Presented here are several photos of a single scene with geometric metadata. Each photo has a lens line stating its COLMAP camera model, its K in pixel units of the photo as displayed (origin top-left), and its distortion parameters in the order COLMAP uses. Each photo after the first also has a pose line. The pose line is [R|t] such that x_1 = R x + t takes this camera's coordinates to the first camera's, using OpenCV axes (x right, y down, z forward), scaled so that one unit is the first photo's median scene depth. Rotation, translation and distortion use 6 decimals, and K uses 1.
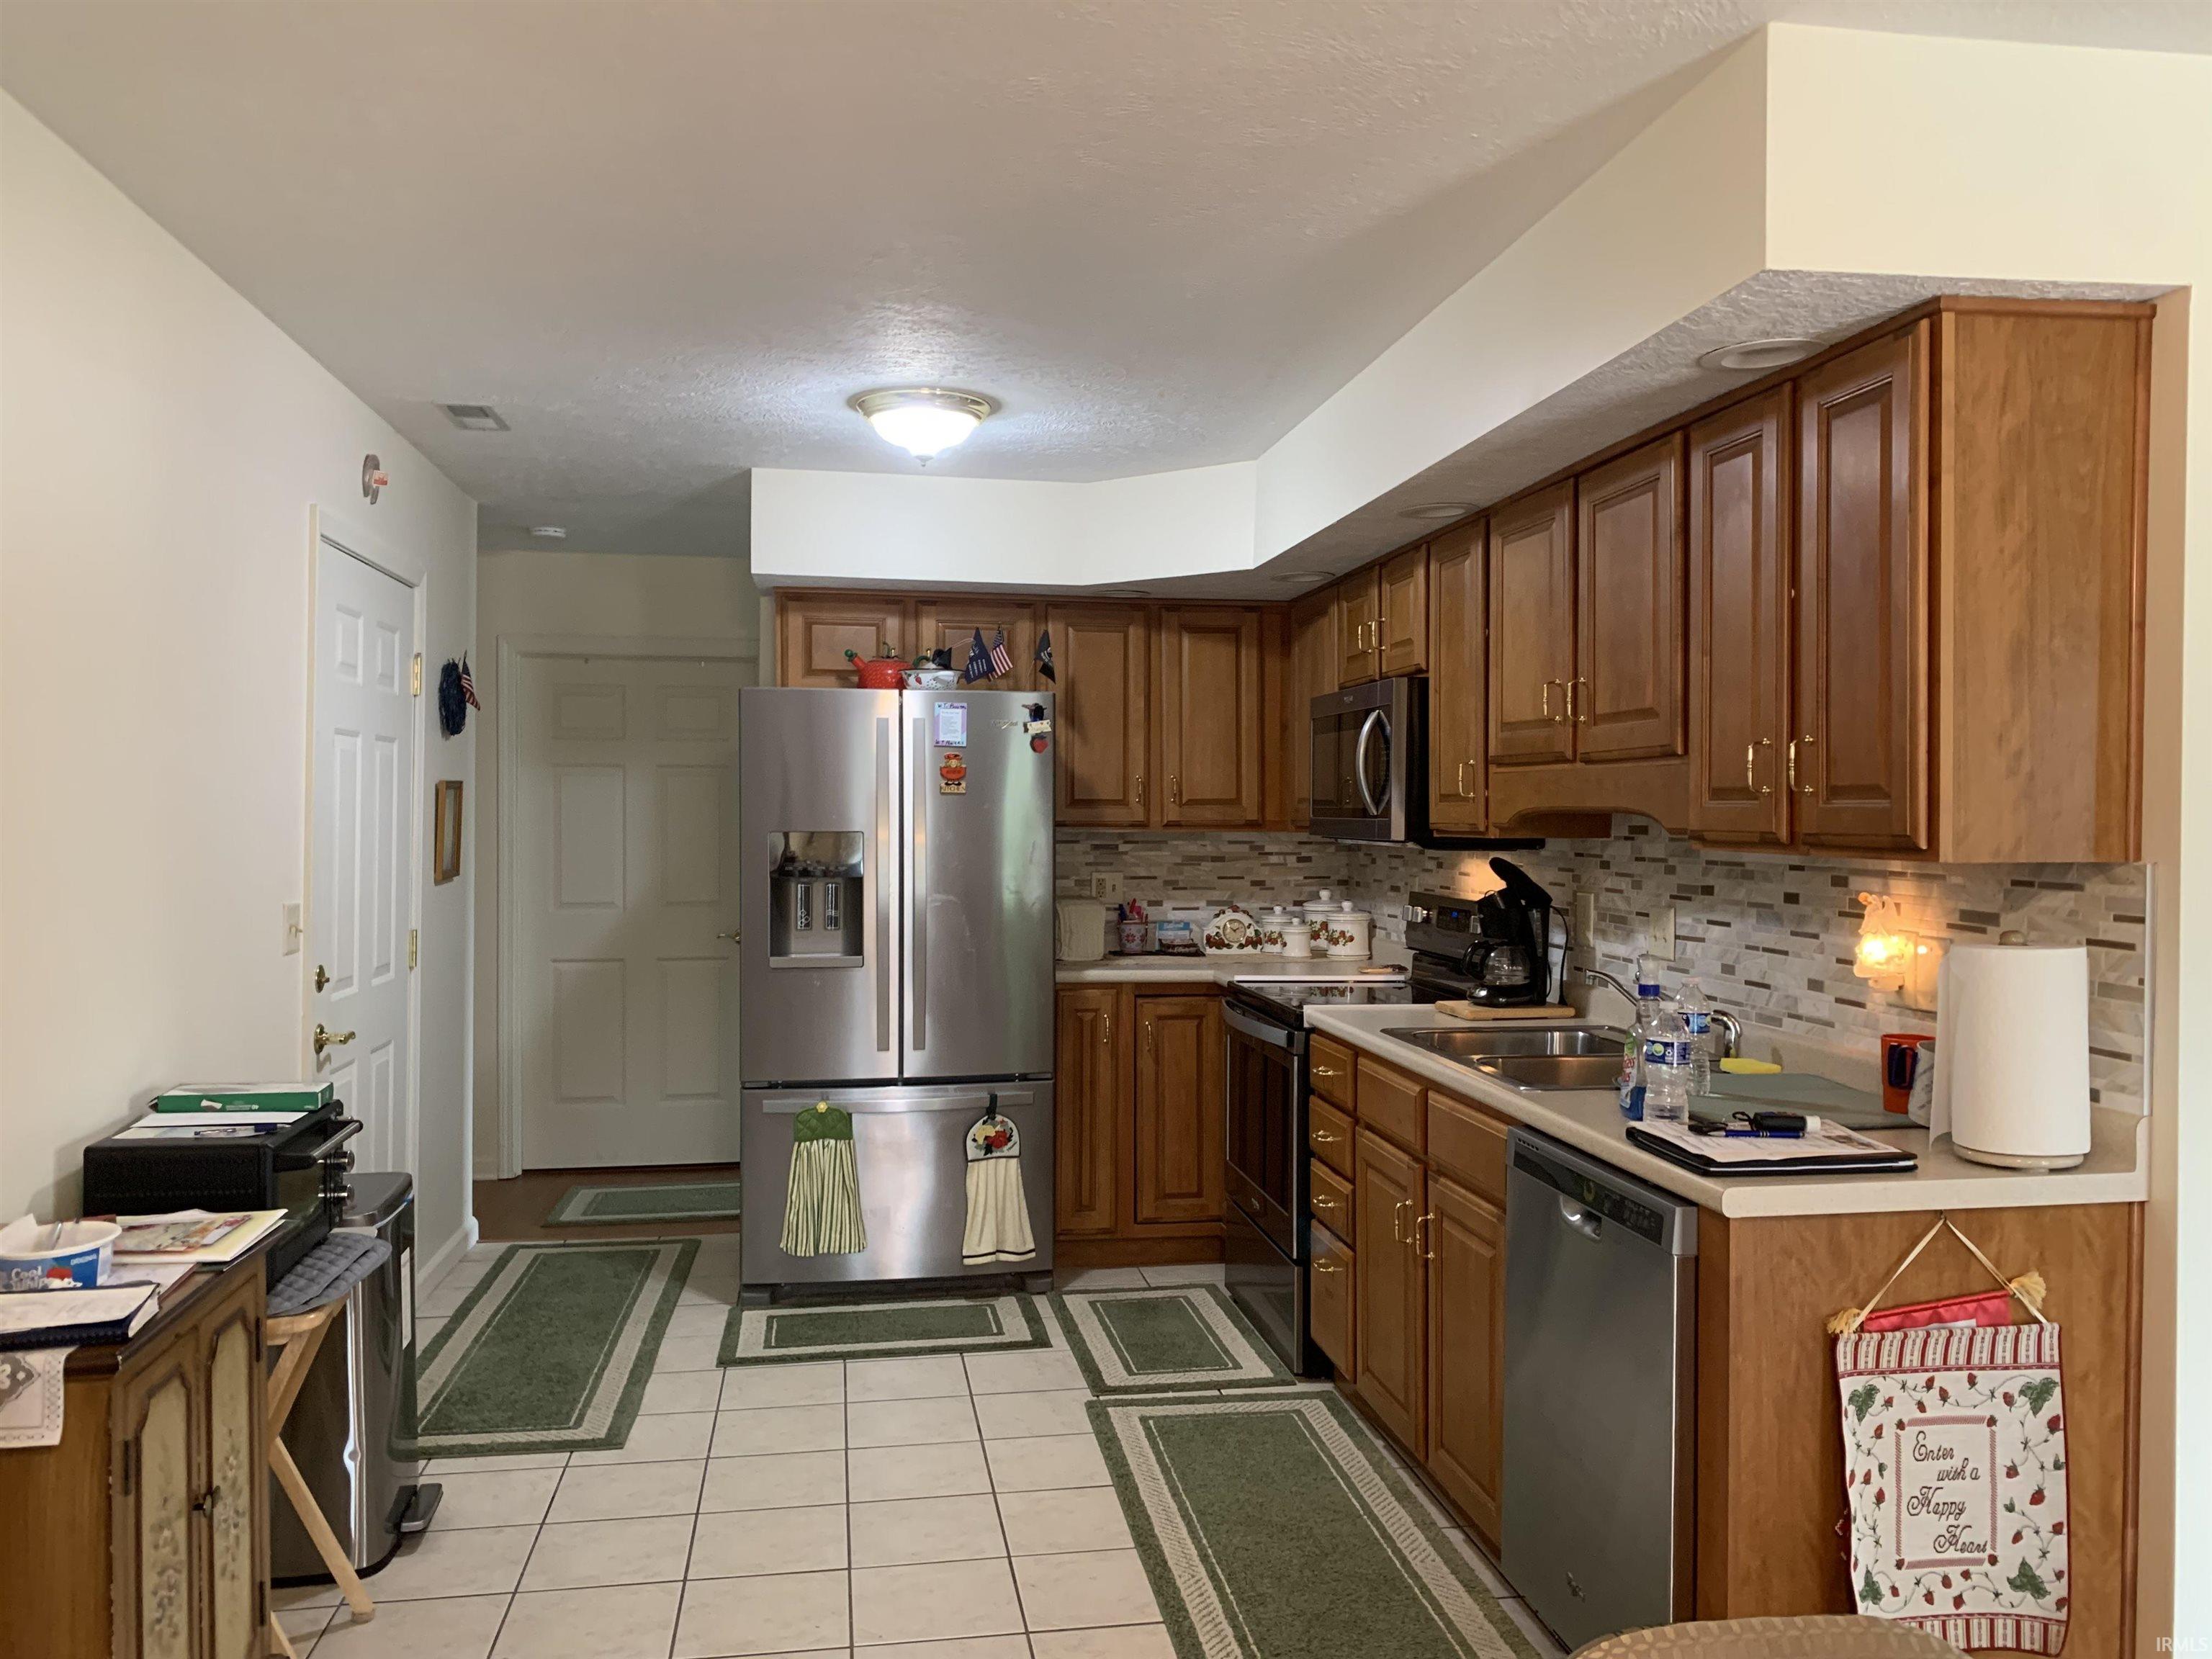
lens RADIAL K [[1697.3, 0, 1100.3], [0, 1697.3, 831.7], [0, 0, 1]] dist [0.035032, -0.043116]
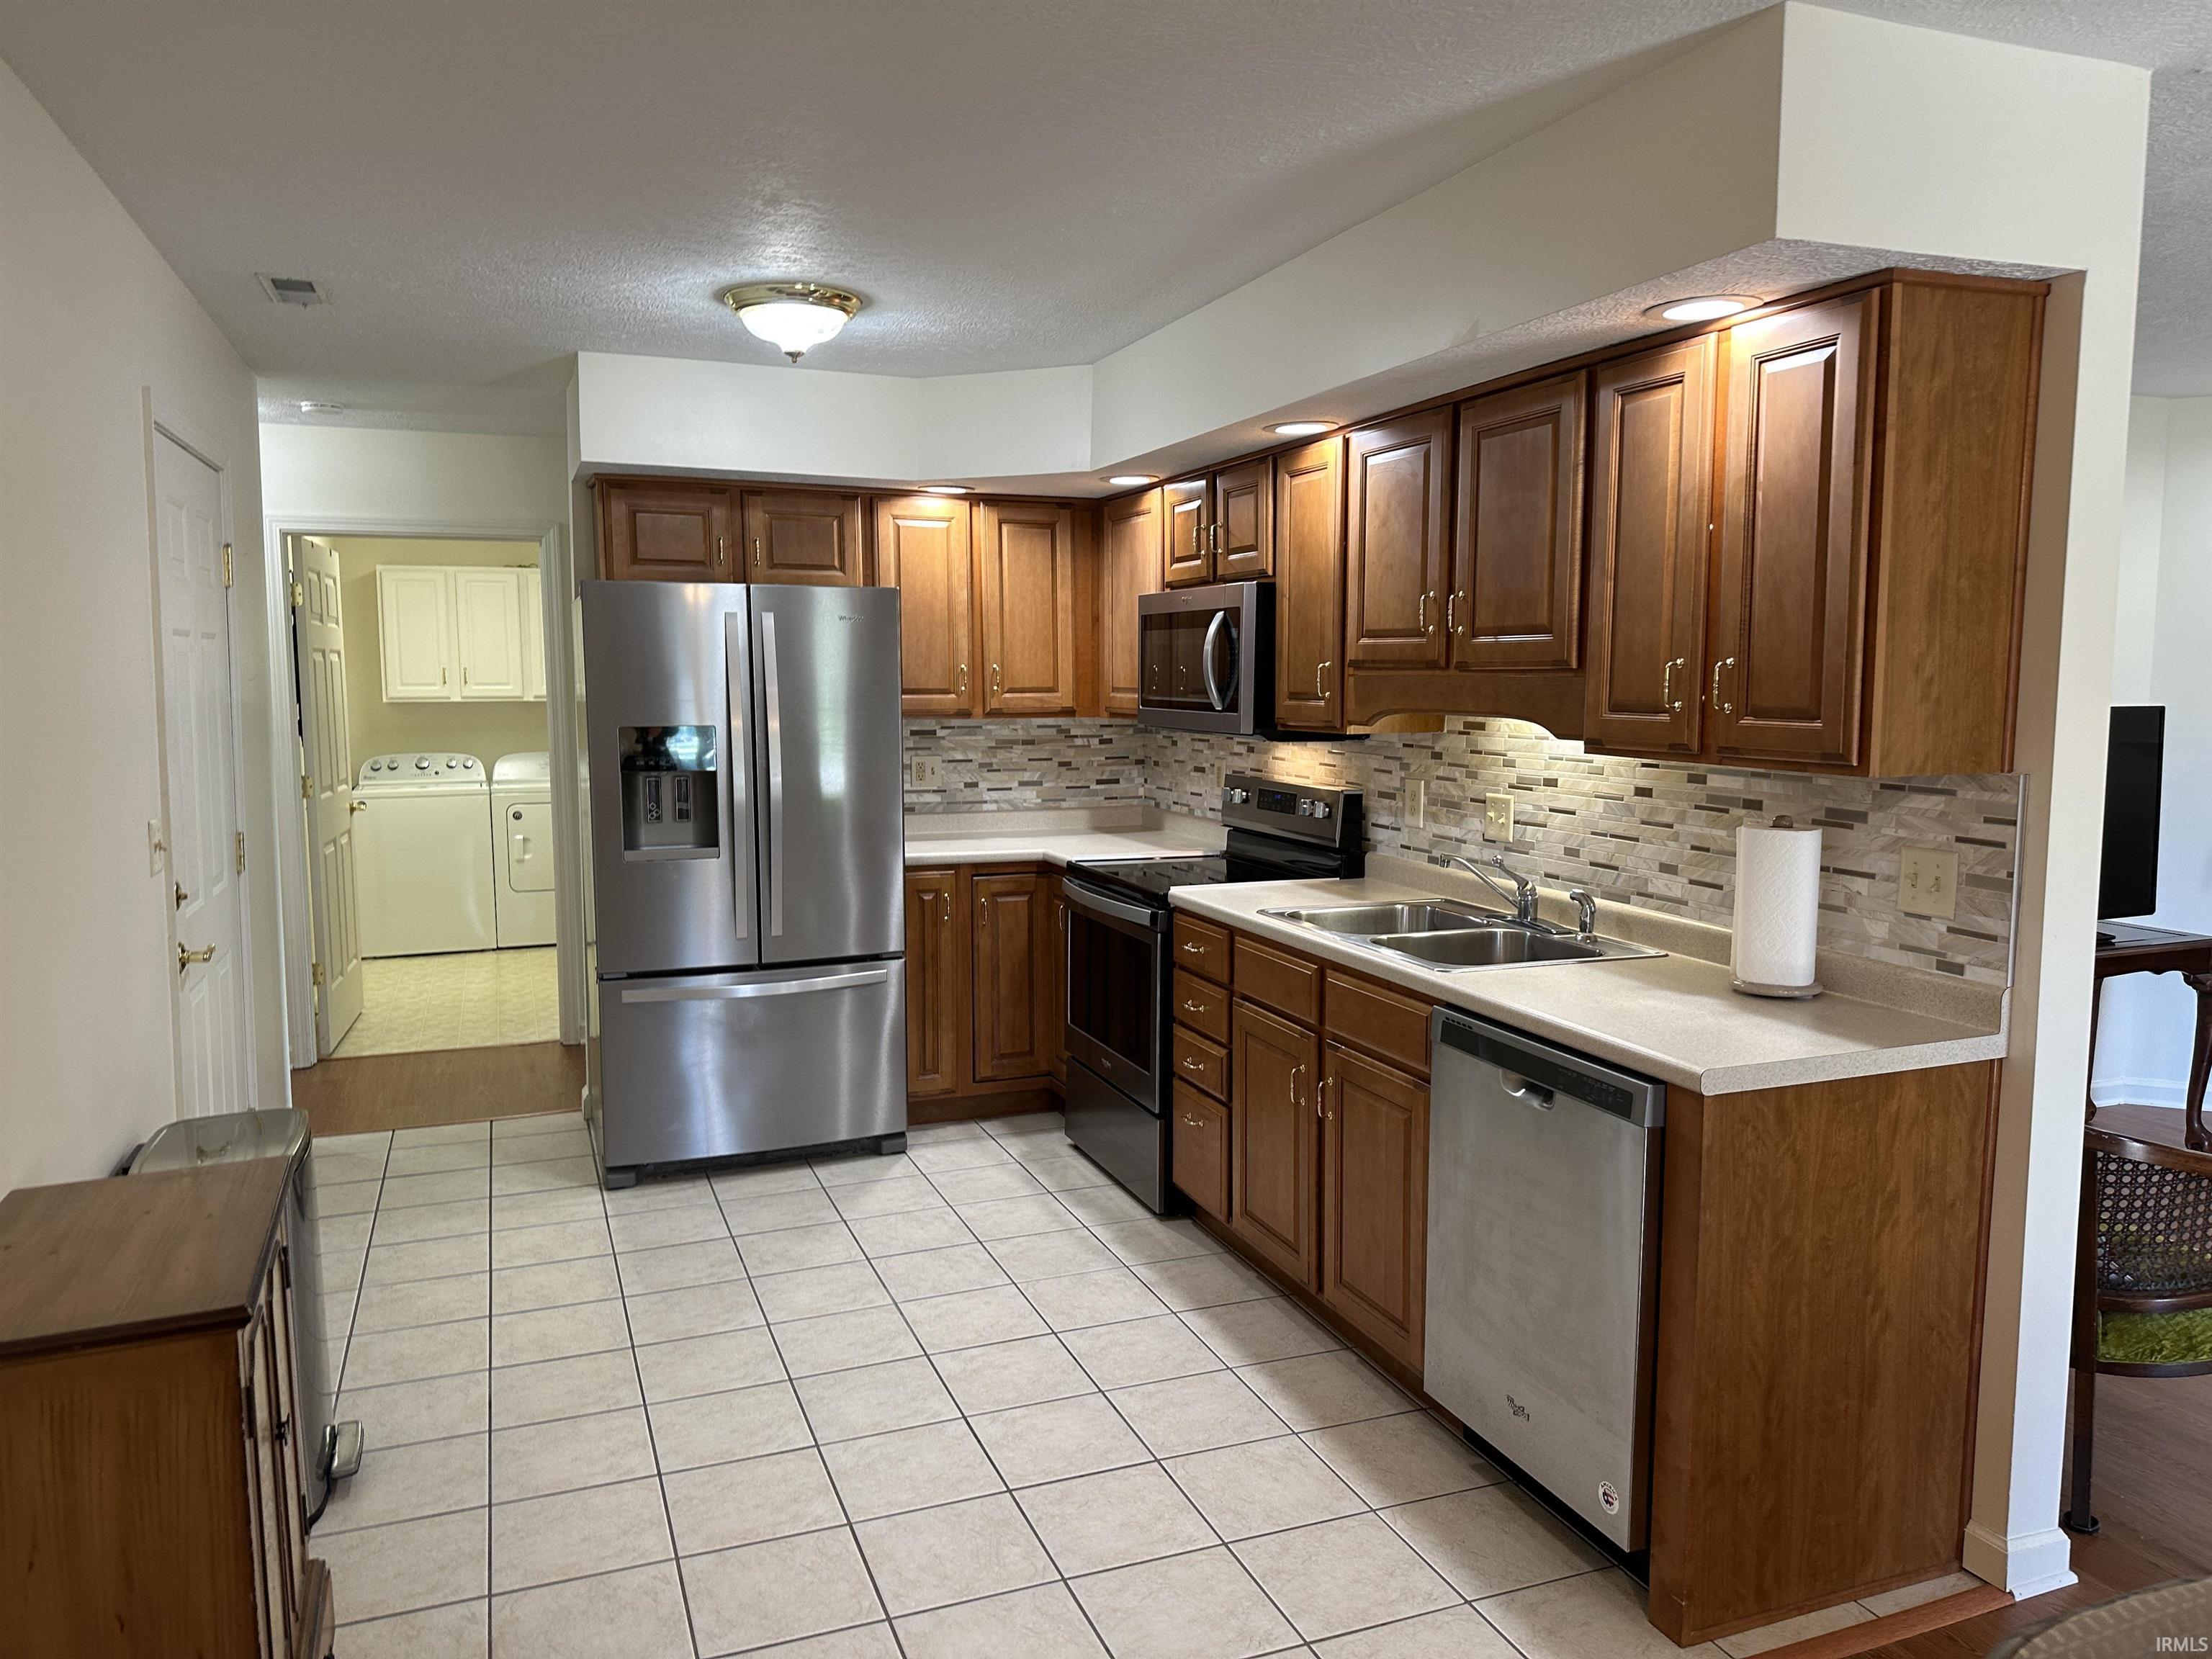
lens RADIAL K [[1545.0, 0, 1106.6], [0, 1545.0, 838.0], [0, 0, 1]] dist [0.034709, -0.043501]
pose [[0.977698, -0.025801, 0.208426, -0.150808], [0.005665, 0.995304, 0.096638, -0.030231], [-0.209940, -0.093302, 0.973252, 0.060255]]
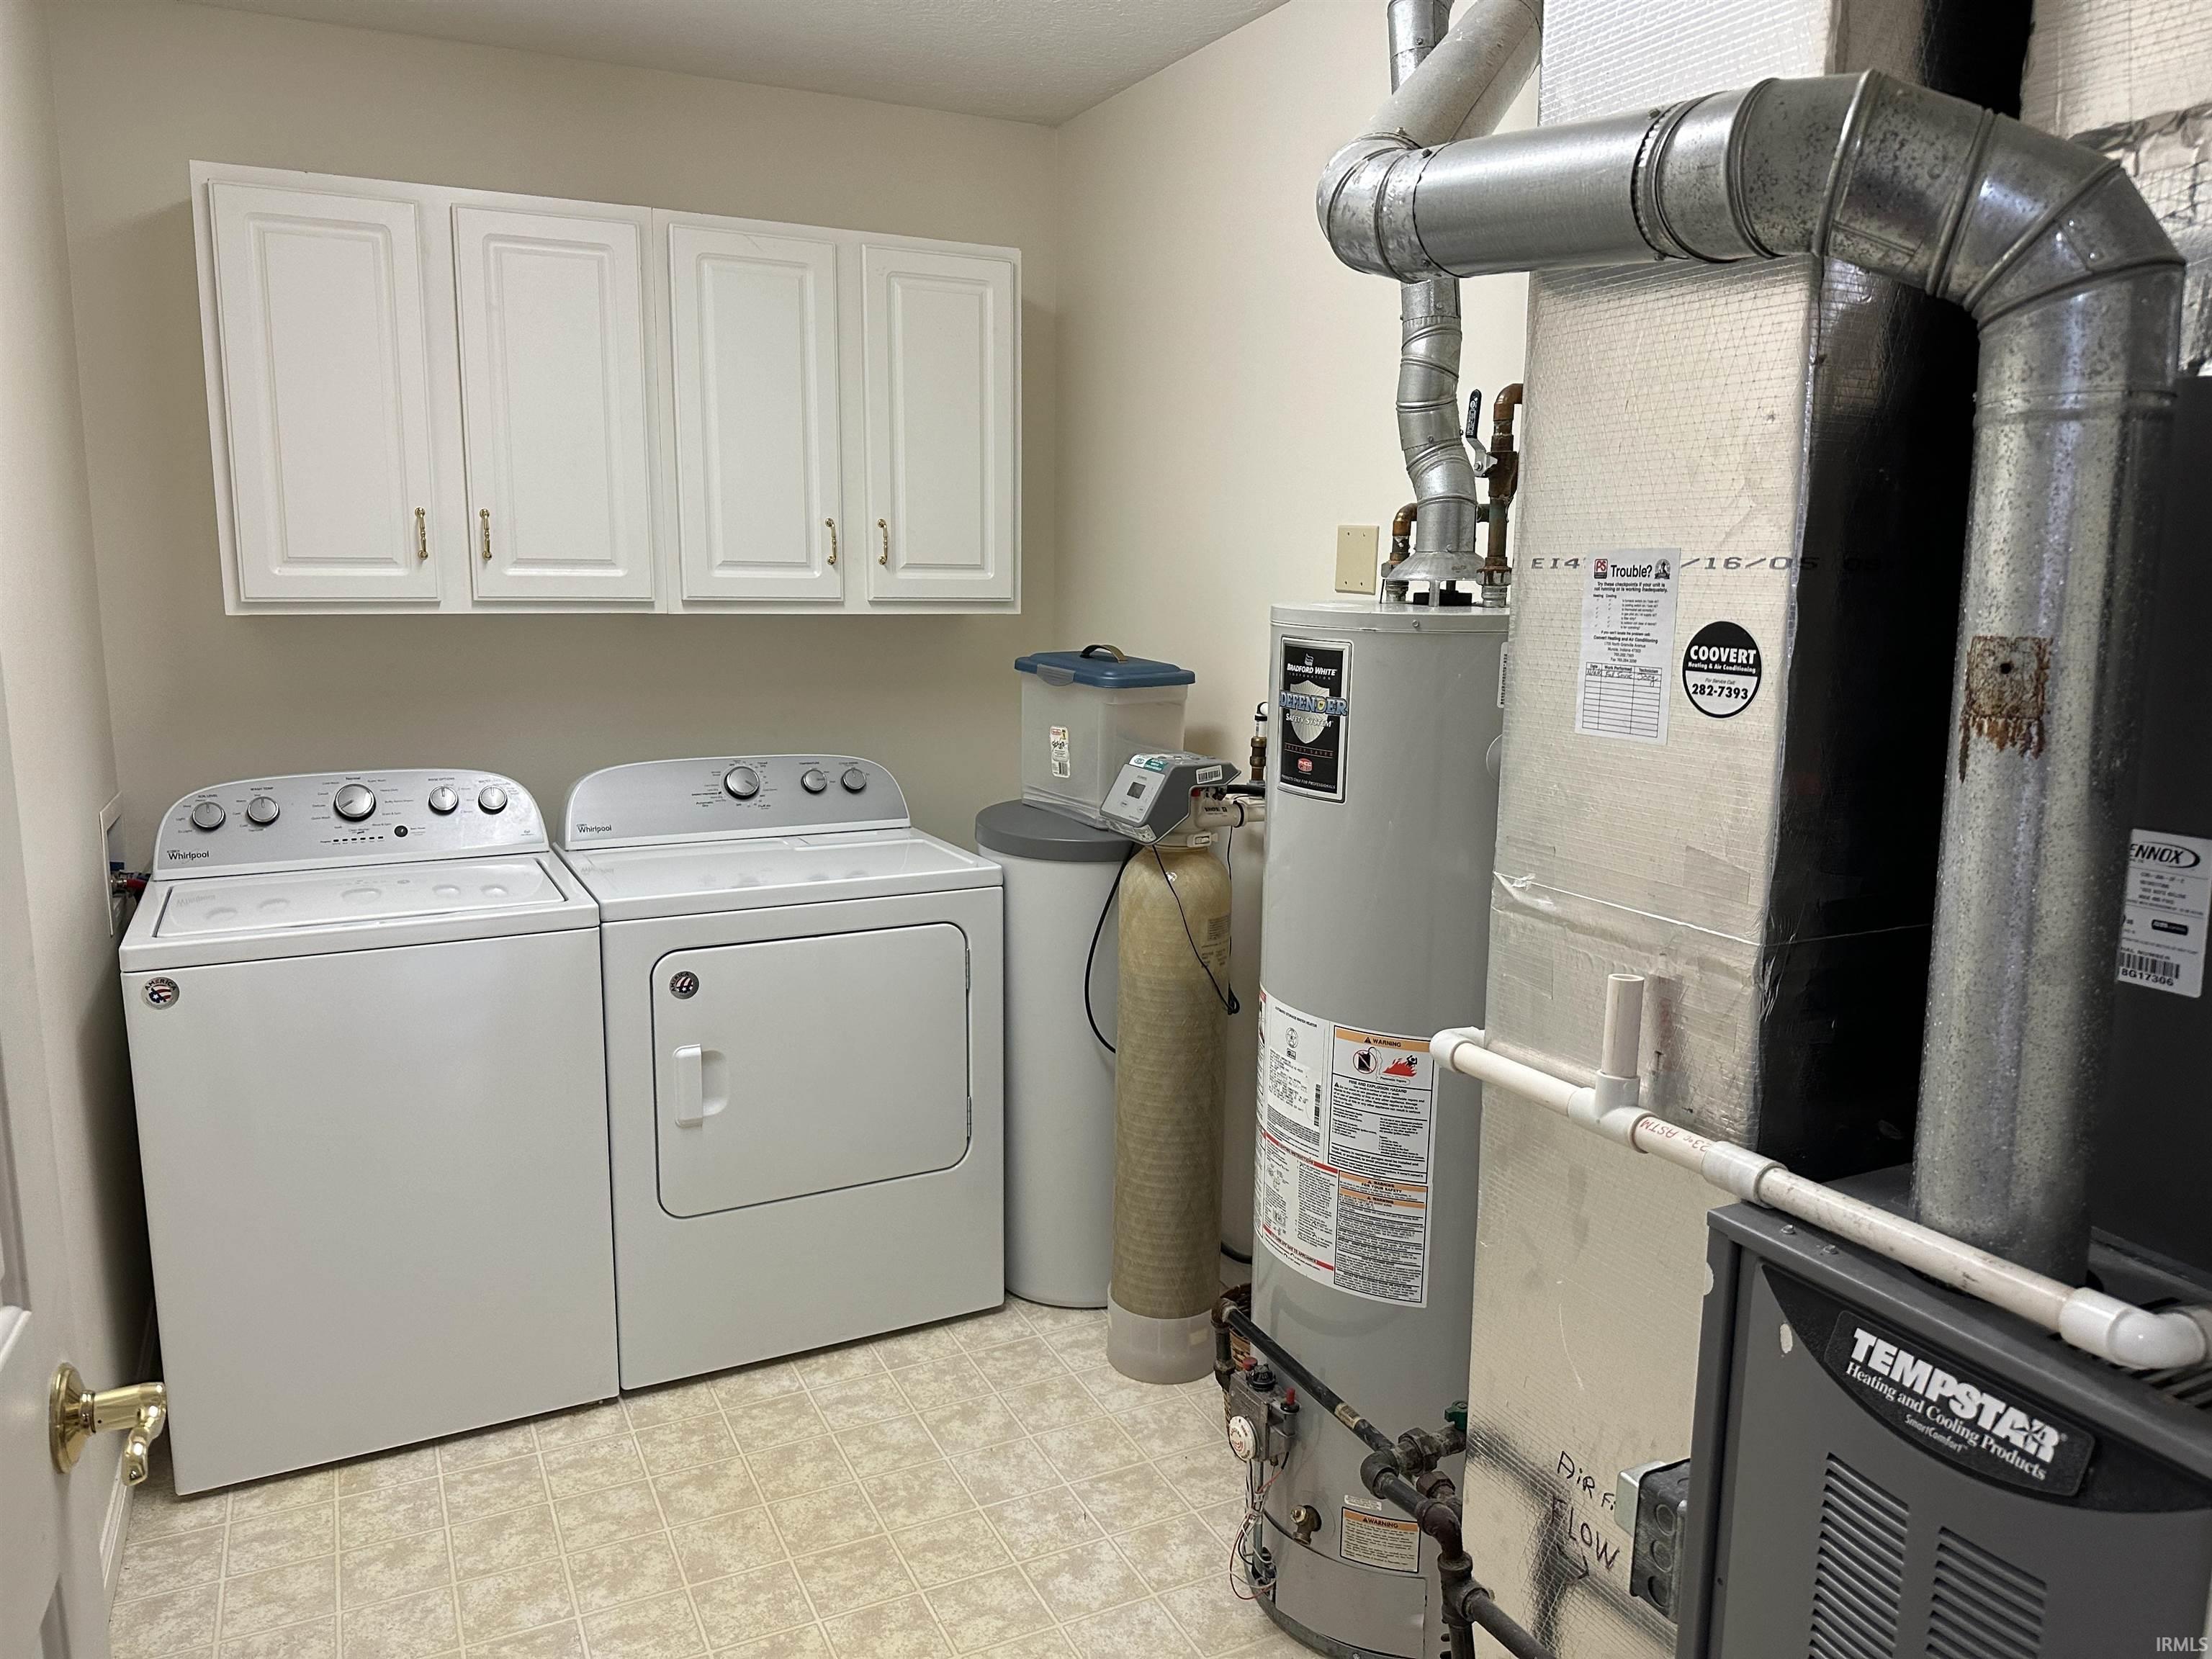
lens RADIAL K [[1545.0, 0, 1107.3], [0, 1545.0, 819.0], [0, 0, 1]] dist [0.034709, -0.043501]
pose [[0.954780, -0.038233, 0.294845, -0.371071], [-0.007178, 0.988444, 0.151418, -0.031677], [-0.297227, -0.146687, 0.943472, 1.004436]]
